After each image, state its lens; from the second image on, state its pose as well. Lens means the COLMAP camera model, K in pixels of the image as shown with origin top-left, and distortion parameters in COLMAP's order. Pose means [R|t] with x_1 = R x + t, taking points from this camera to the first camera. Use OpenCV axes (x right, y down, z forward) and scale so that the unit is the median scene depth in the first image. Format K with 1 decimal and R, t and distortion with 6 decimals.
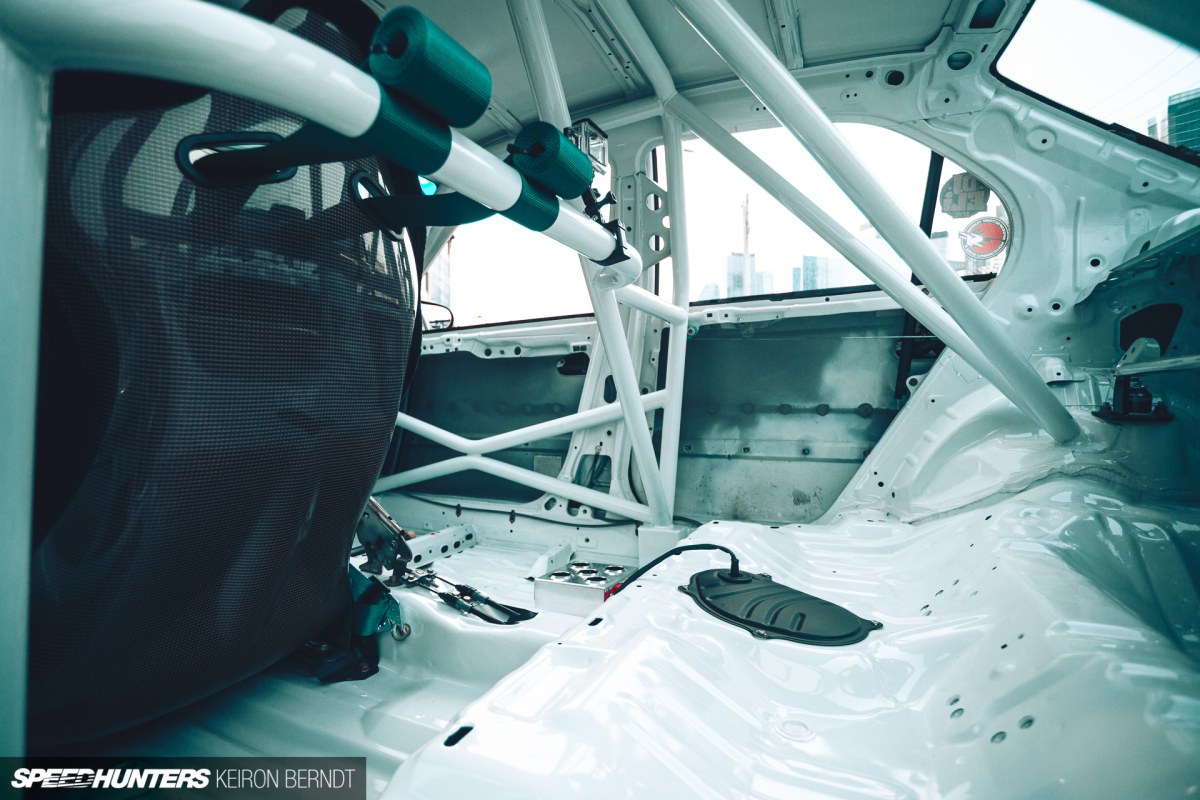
lens RADIAL K [[578.0, 0, 595.1], [0, 578.0, 397.1], [0, 0, 1]] dist [-0.081408, 0.035504]
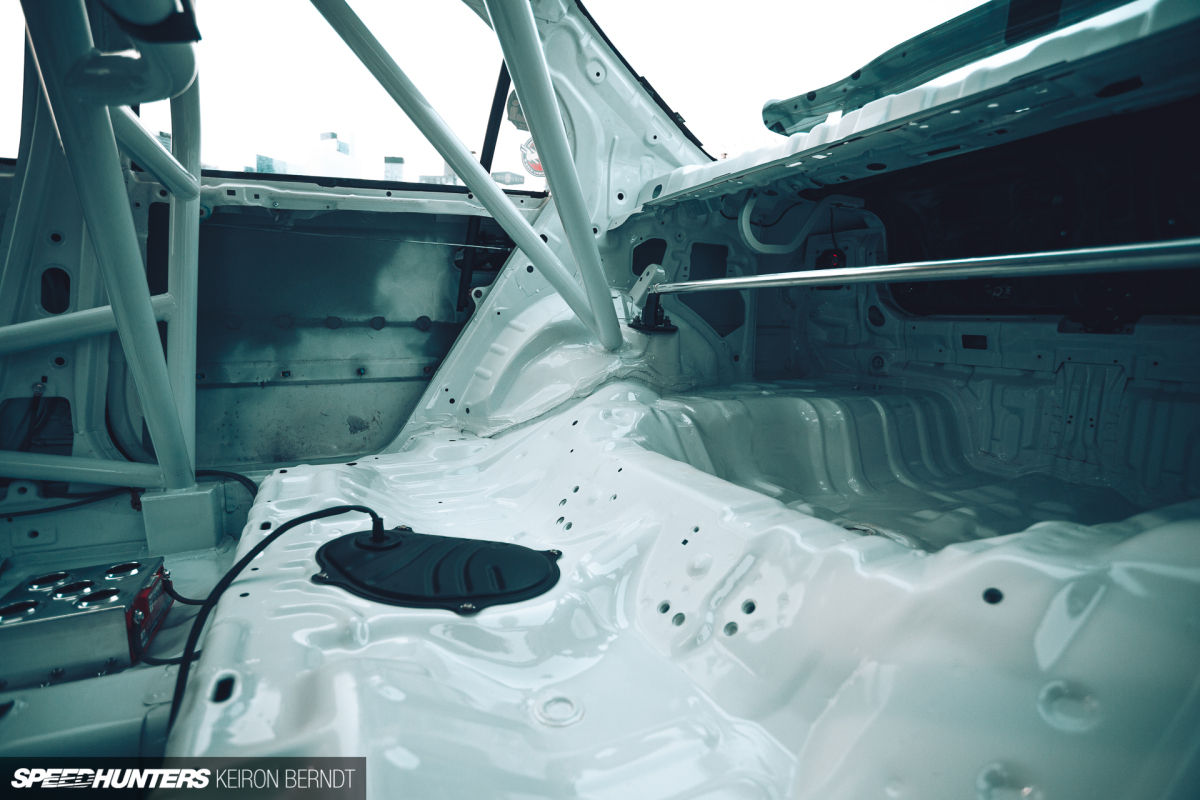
lens RADIAL K [[578.0, 0, 595.1], [0, 578.0, 397.1], [0, 0, 1]] dist [-0.081408, 0.035504]
pose [[0.638920, -0.093939, 0.763516, -0.084283], [-0.016138, 0.990661, 0.135390, 0.012800], [-0.769104, -0.098825, 0.631437, 0.211556]]
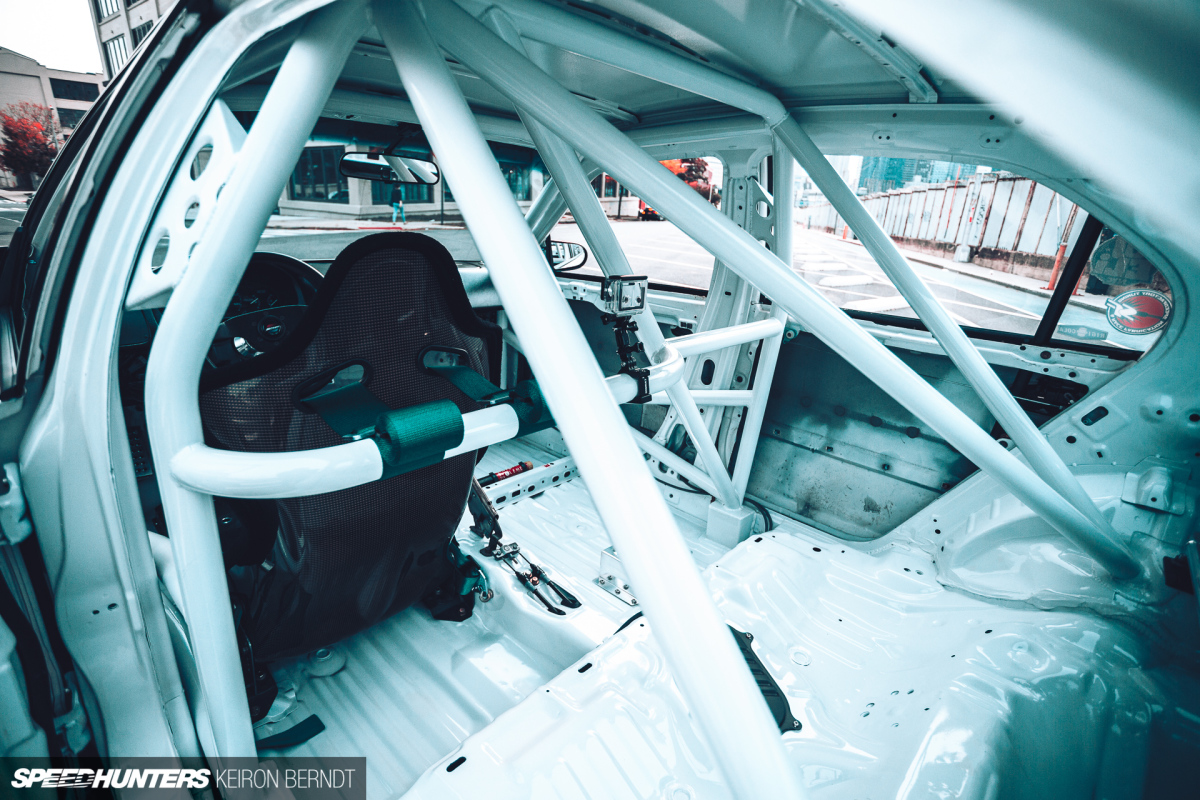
lens RADIAL K [[578.0, 0, 595.1], [0, 578.0, 397.1], [0, 0, 1]] dist [-0.081408, 0.035504]
pose [[0.947736, 0.151637, -0.280720, 0.172570], [-0.056856, 0.946026, 0.319065, -0.378918], [0.313950, -0.286429, 0.905204, -0.044980]]
